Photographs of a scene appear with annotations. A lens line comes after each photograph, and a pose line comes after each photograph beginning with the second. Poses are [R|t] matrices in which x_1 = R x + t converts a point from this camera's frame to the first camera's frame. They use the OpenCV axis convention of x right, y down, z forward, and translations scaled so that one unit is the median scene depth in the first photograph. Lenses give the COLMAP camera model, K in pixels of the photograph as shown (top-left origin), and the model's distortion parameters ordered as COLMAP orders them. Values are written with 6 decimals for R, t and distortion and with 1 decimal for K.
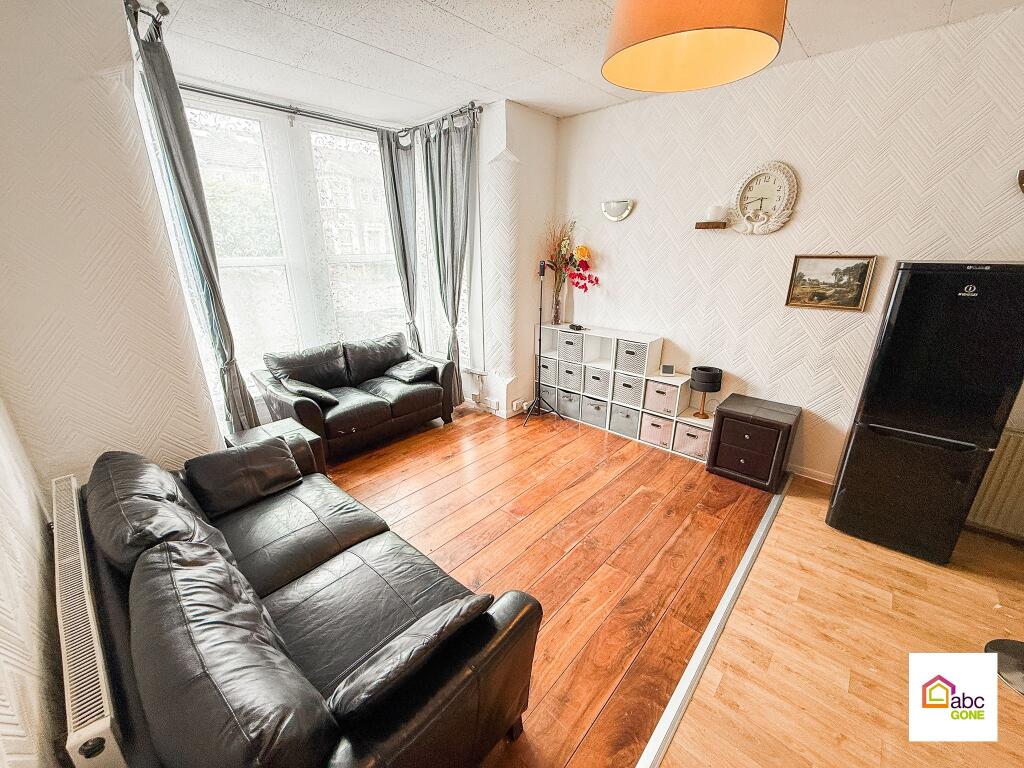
lens RADIAL K [[408.2, 0, 510.7], [0, 408.2, 384.2], [0, 0, 1]] dist [-0.000940, -0.000021]
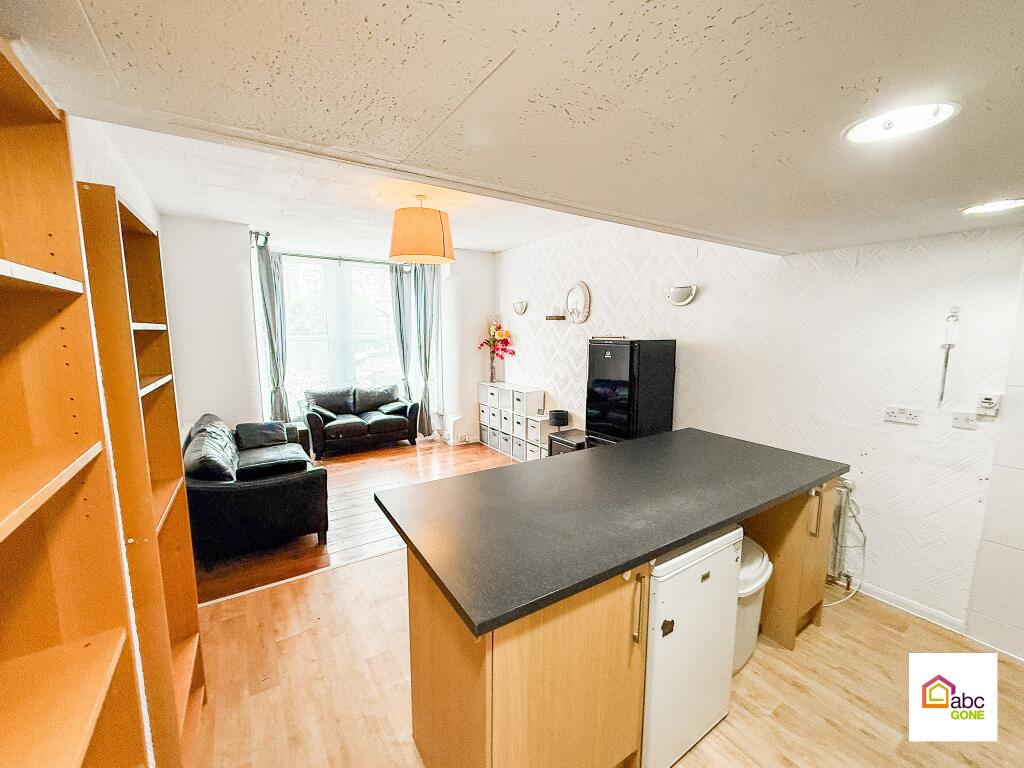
lens RADIAL K [[413.0, 0, 510.3], [0, 413.0, 384.5], [0, 0, 1]] dist [-0.001456, -0.000039]
pose [[0.969209, 0.035908, -0.243606, 0.626433], [-0.082685, 0.979327, -0.184615, 0.147024], [0.231941, 0.199073, 0.952142, -0.435562]]
